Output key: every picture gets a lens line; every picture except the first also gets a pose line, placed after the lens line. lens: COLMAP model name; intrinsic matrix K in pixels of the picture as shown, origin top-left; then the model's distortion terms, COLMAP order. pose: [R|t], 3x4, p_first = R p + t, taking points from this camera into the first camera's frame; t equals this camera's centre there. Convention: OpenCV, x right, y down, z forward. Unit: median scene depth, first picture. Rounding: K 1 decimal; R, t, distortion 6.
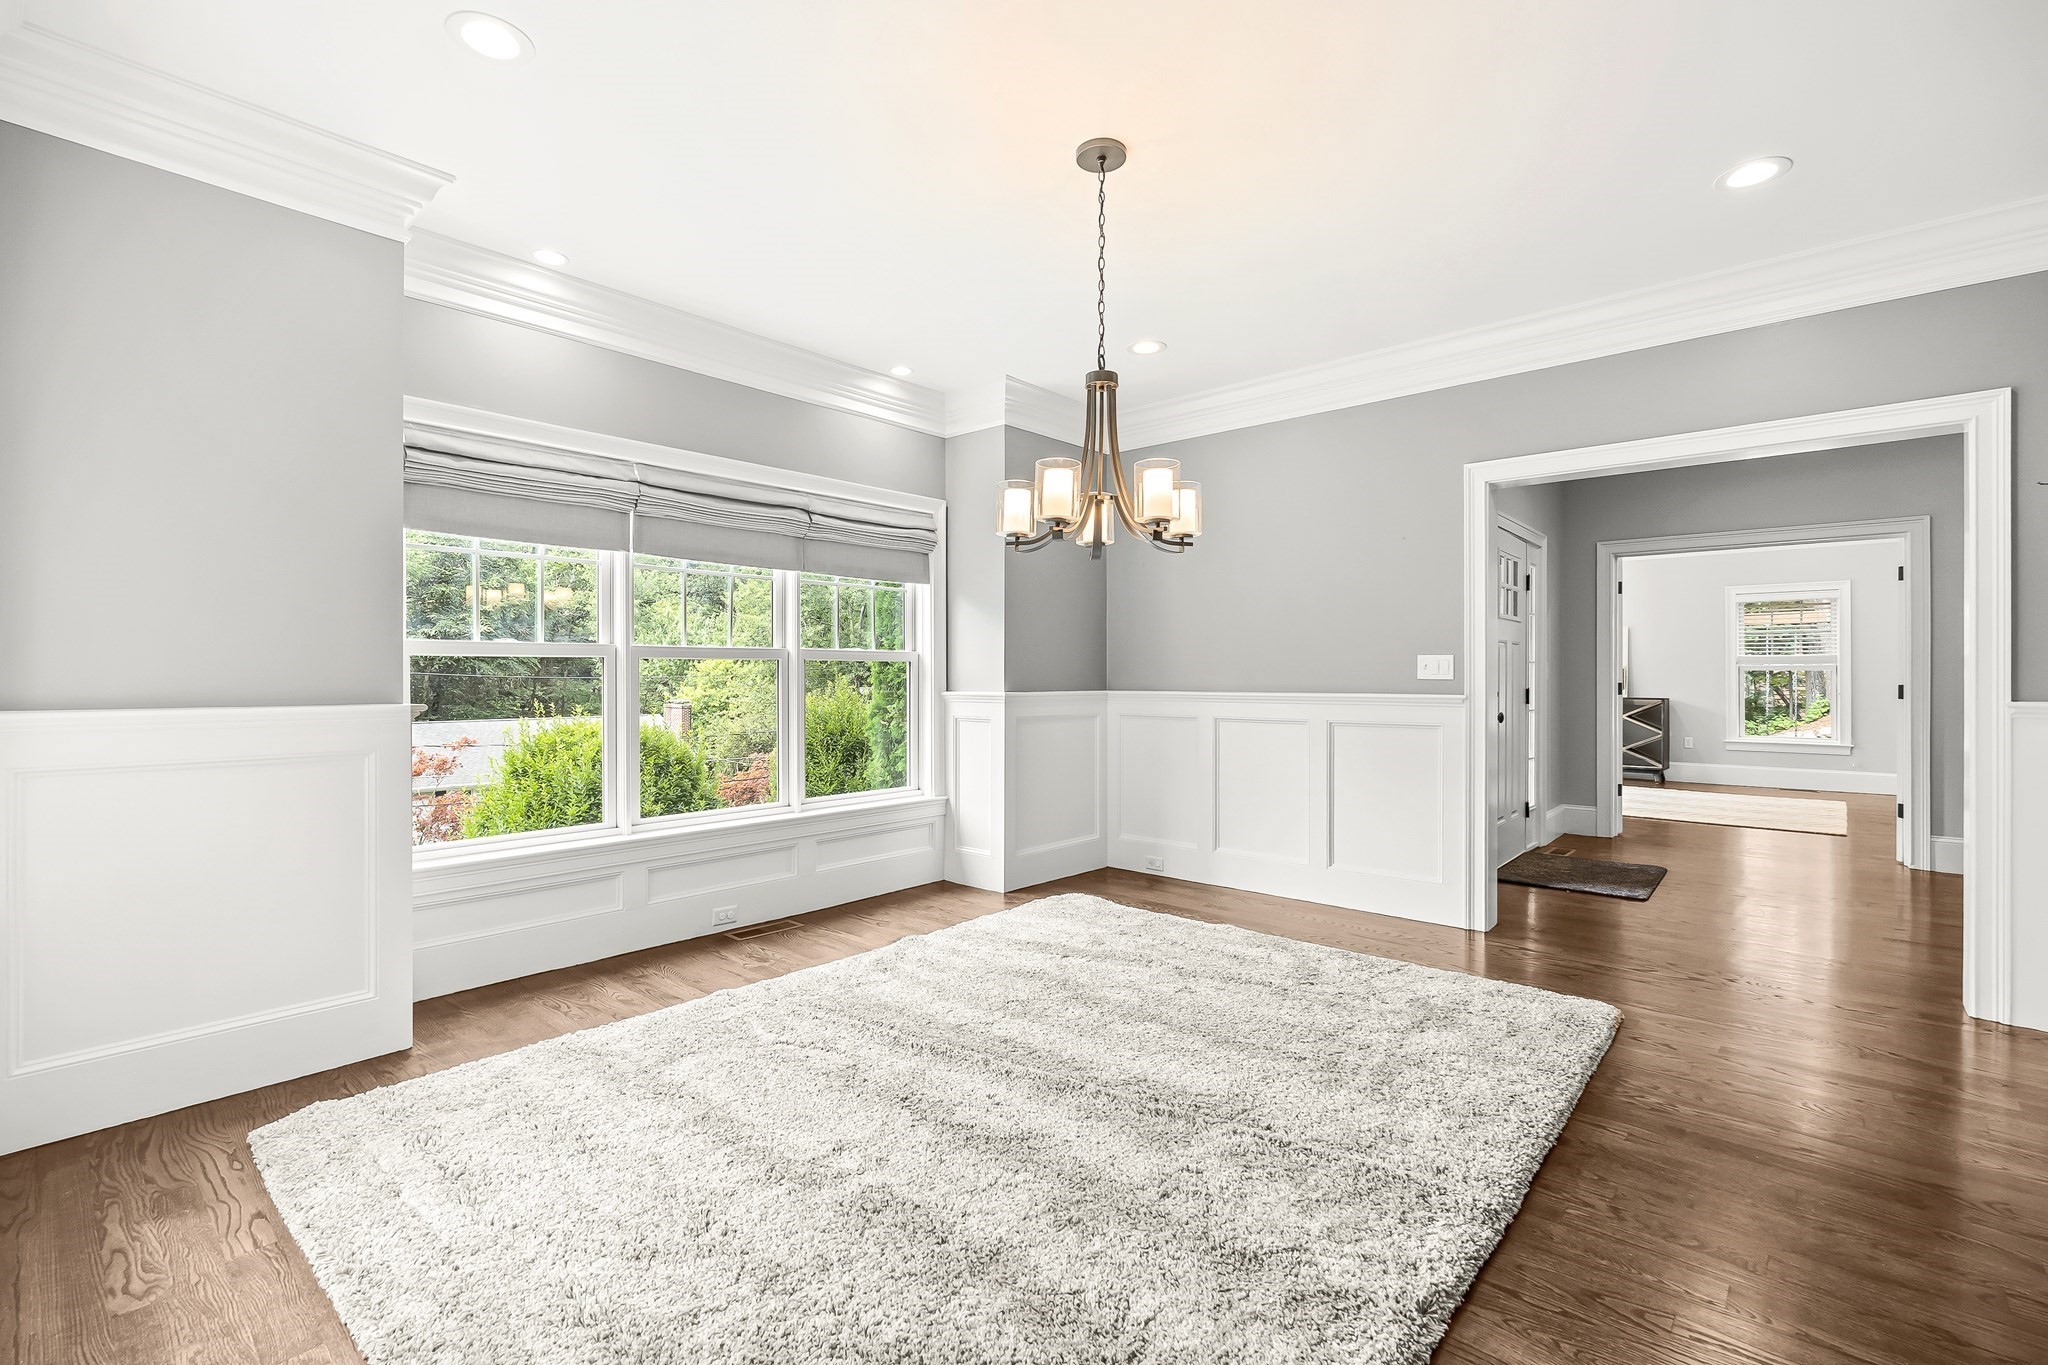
lens RADIAL K [[906.9, 0, 1024.0], [0, 906.9, 682.5], [0, 0, 1]] dist [-0.003034, -0.000970]
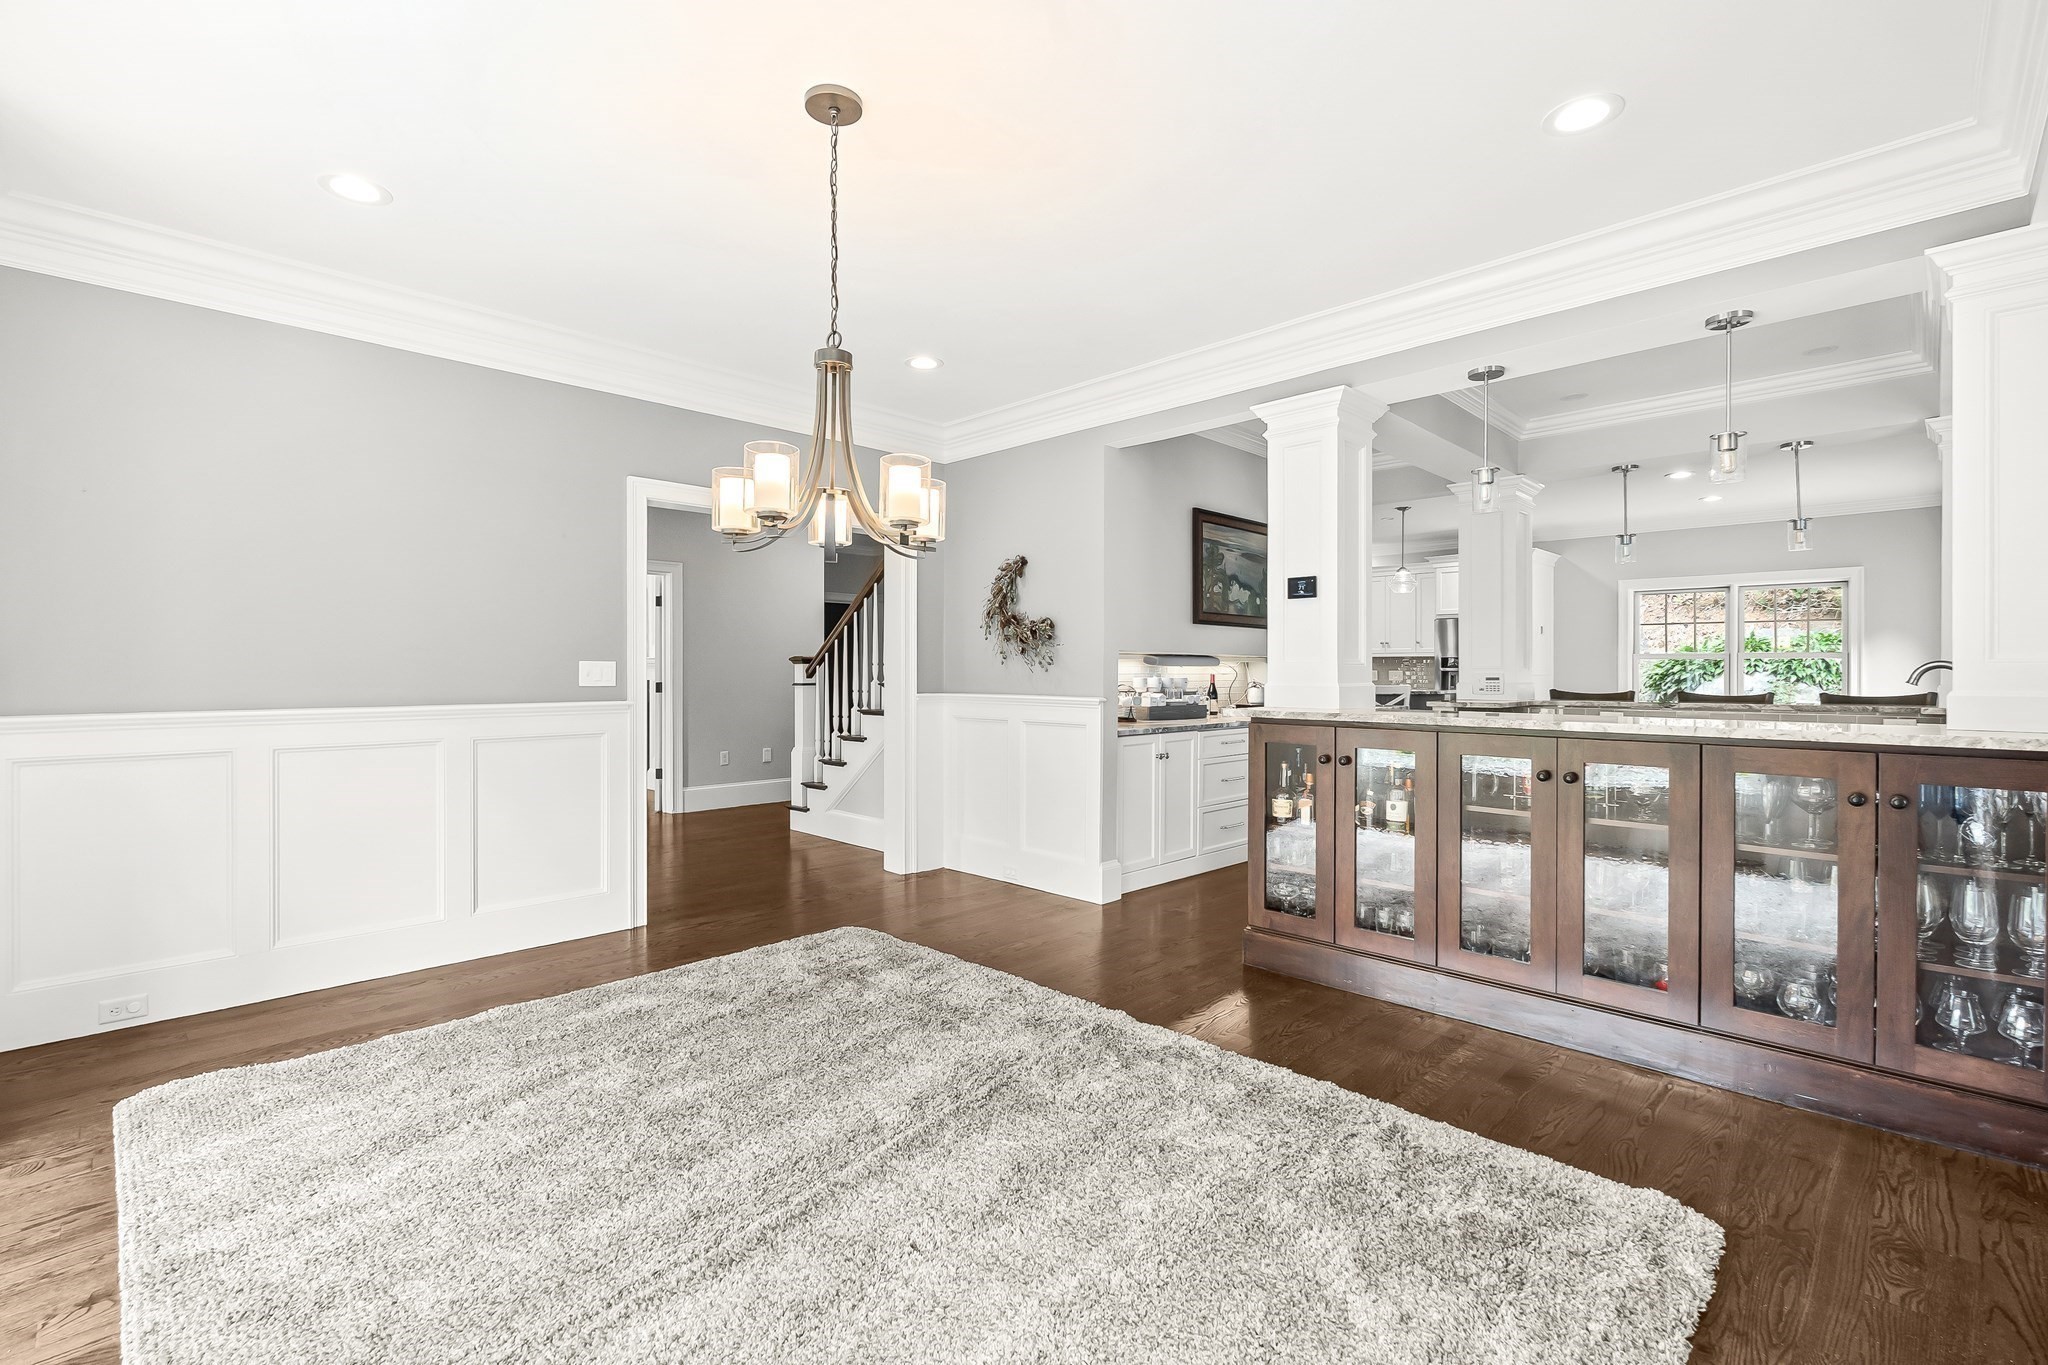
lens RADIAL K [[906.9, 0, 1024.0], [0, 906.9, 682.5], [0, 0, 1]] dist [-0.003034, -0.000970]
pose [[0.056006, -0.014288, 0.998328, -0.658059], [0.008296, 0.999870, 0.013844, -0.023078], [-0.998396, 0.007507, 0.056117, 0.639721]]
